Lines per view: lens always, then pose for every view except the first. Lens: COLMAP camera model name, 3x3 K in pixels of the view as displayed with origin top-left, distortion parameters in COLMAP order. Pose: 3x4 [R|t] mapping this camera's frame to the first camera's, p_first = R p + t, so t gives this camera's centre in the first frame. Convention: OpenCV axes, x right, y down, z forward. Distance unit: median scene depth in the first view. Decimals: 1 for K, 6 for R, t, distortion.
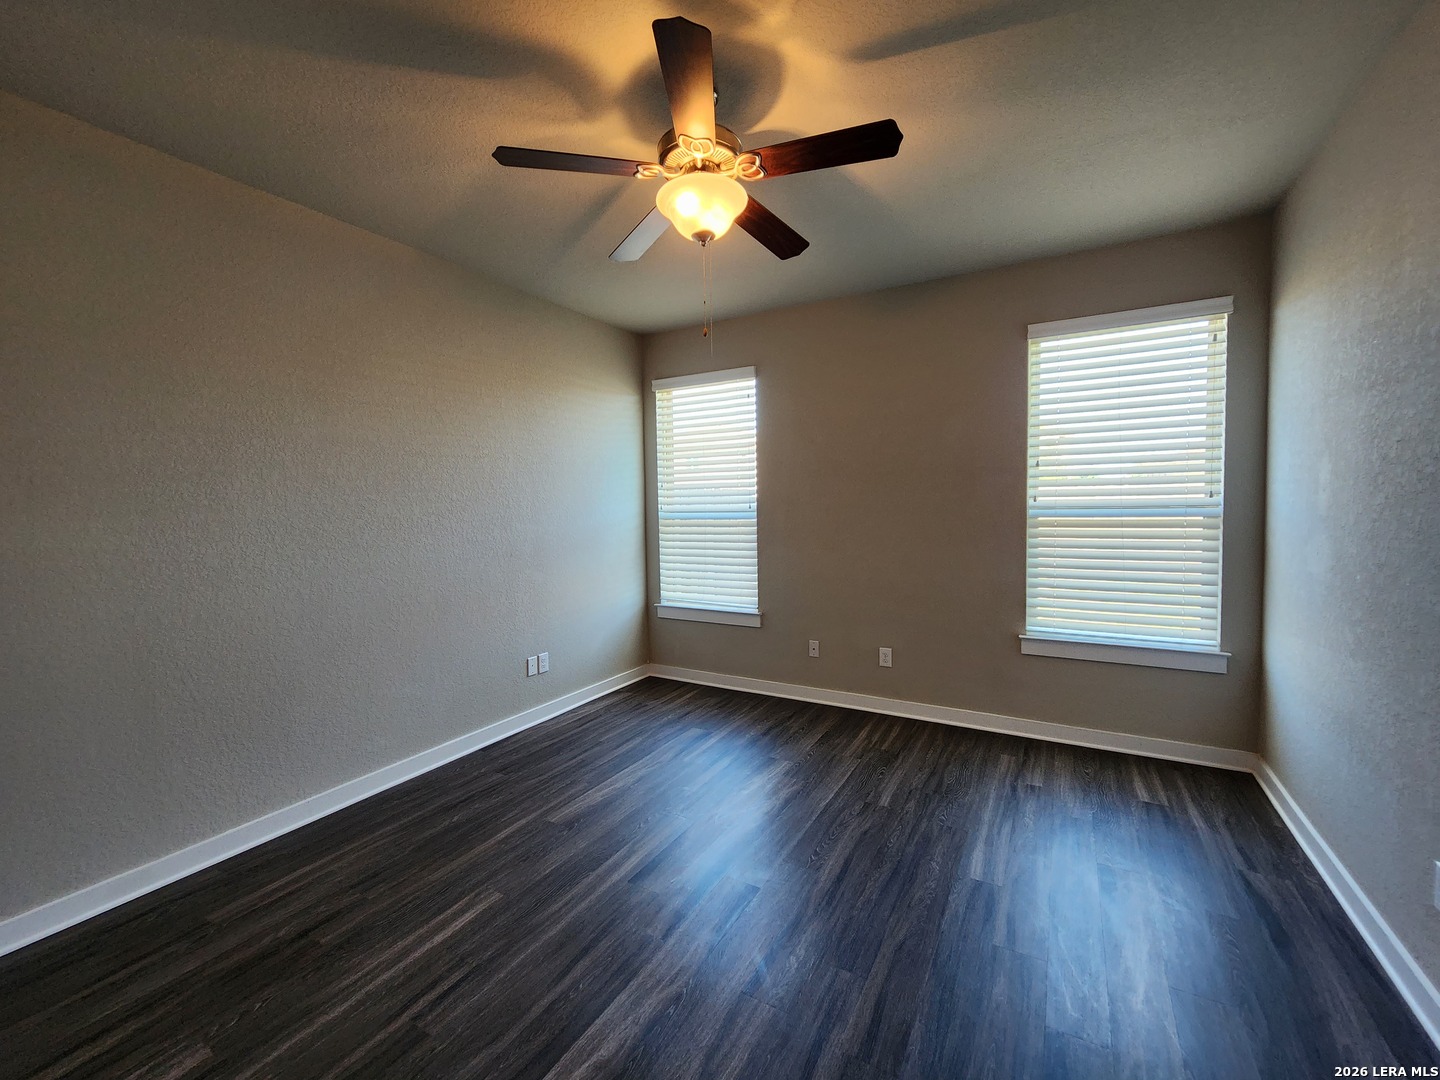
lens RADIAL K [[586.4, 0, 732.0], [0, 586.4, 531.6], [0, 0, 1]] dist [0.002030, -0.002027]
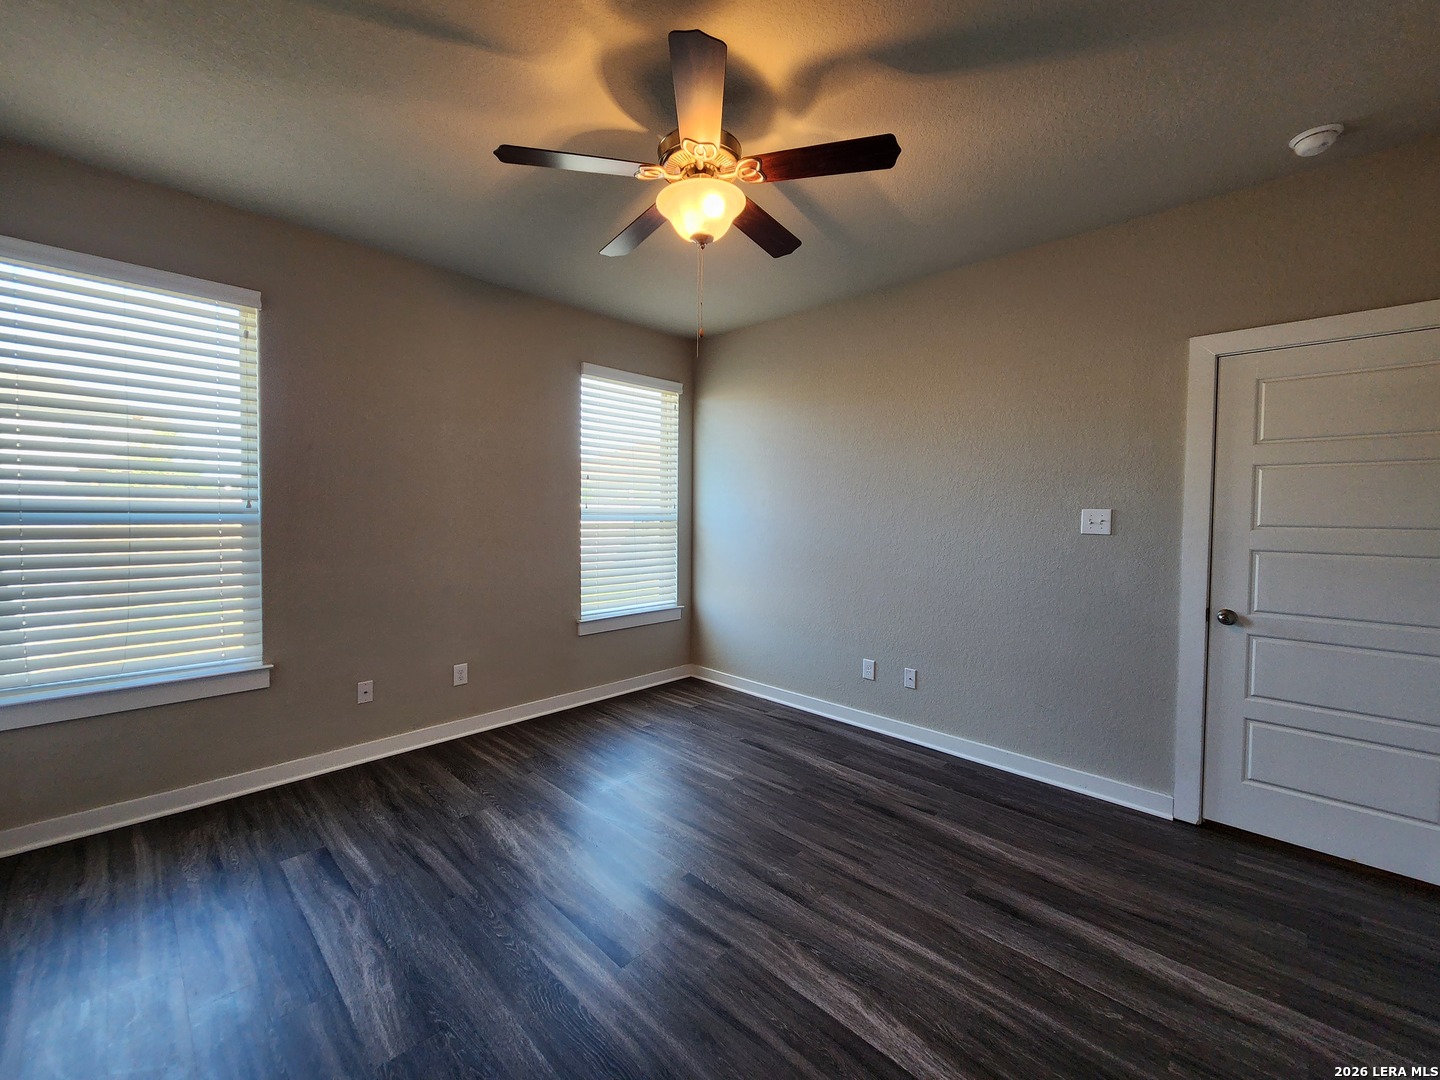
lens RADIAL K [[586.4, 0, 732.0], [0, 586.4, 531.6], [0, 0, 1]] dist [0.002030, -0.002027]
pose [[0.245214, -0.014912, 0.969354, -0.693840], [0.031412, 0.999479, 0.007429, -0.001926], [-0.968960, 0.028627, 0.245555, 0.485737]]
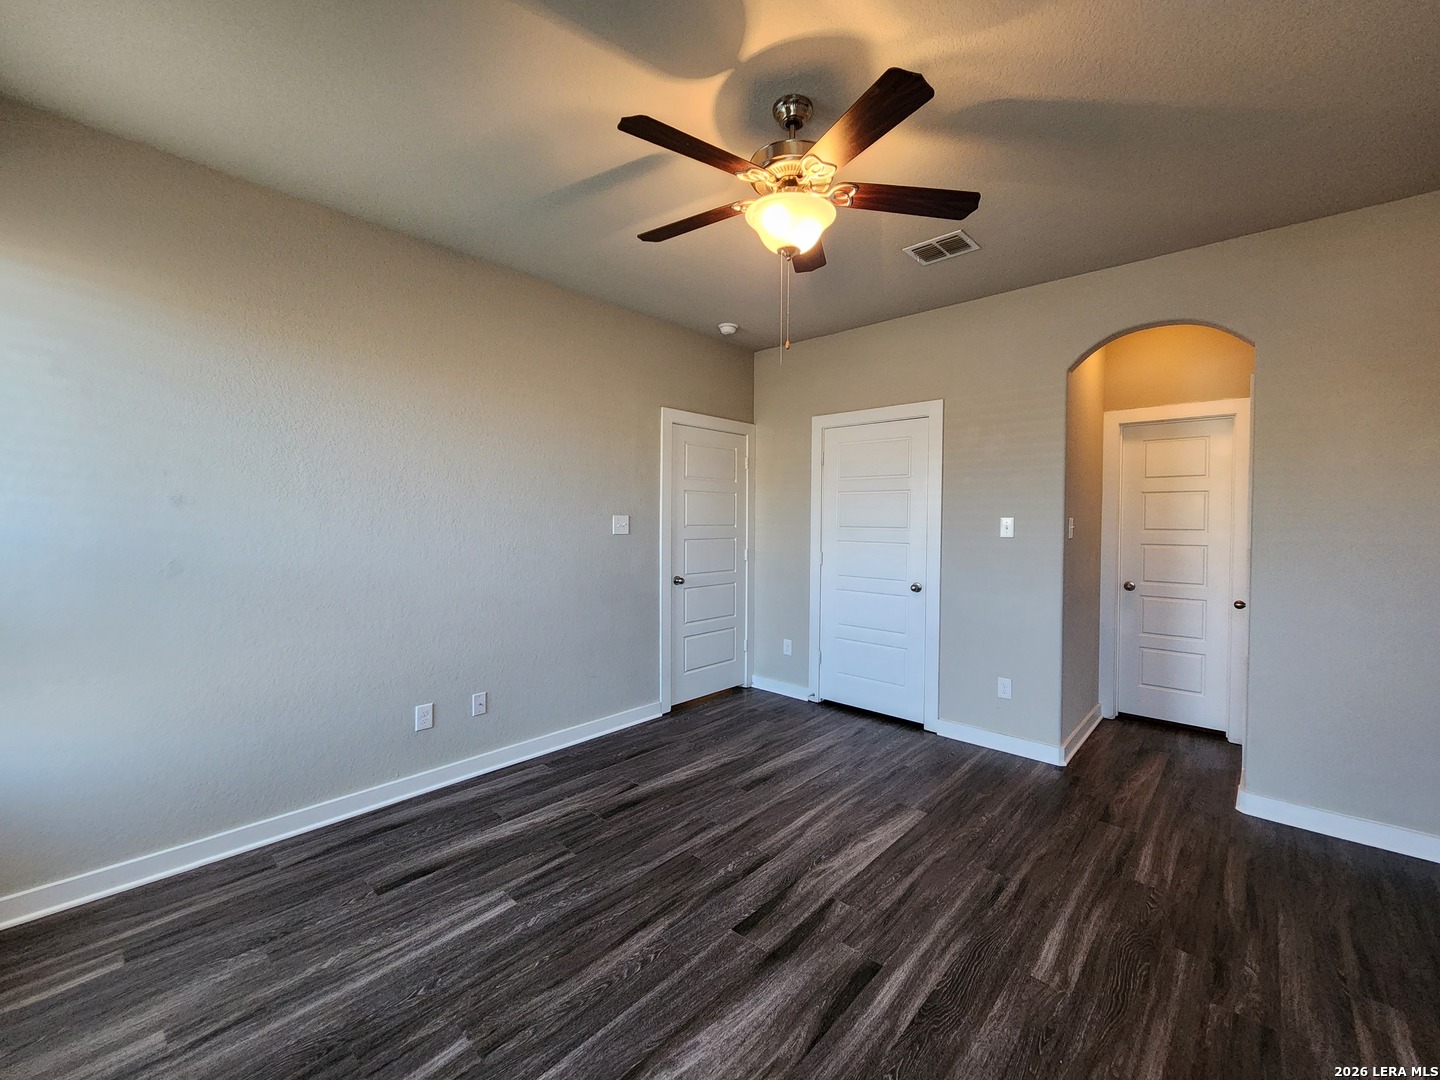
lens RADIAL K [[586.4, 0, 732.0], [0, 586.4, 531.6], [0, 0, 1]] dist [0.002030, -0.002027]
pose [[-0.976228, 0.004383, 0.216701, -0.115086], [0.019017, 0.997672, 0.065491, -0.059083], [-0.215910, 0.068055, -0.974039, 1.382505]]
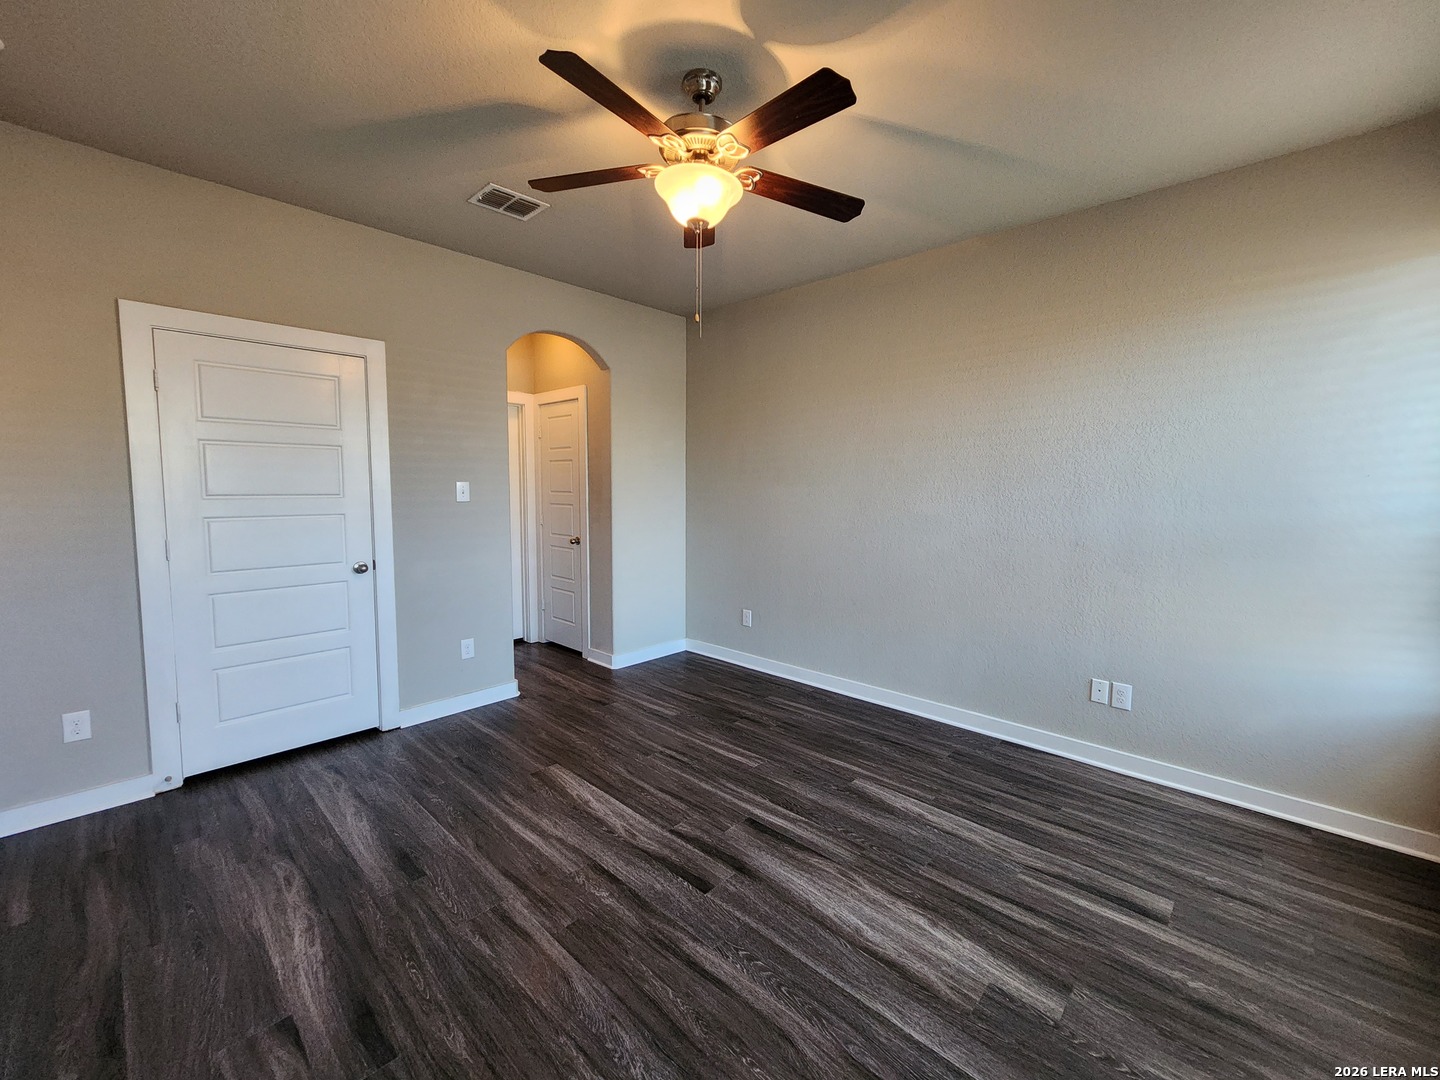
lens RADIAL K [[586.4, 0, 732.0], [0, 586.4, 531.6], [0, 0, 1]] dist [0.002030, -0.002027]
pose [[-0.230631, 0.093244, -0.968563, 0.667181], [-0.048955, 0.993025, 0.107256, -0.054229], [0.971809, 0.072153, -0.224458, 0.900373]]
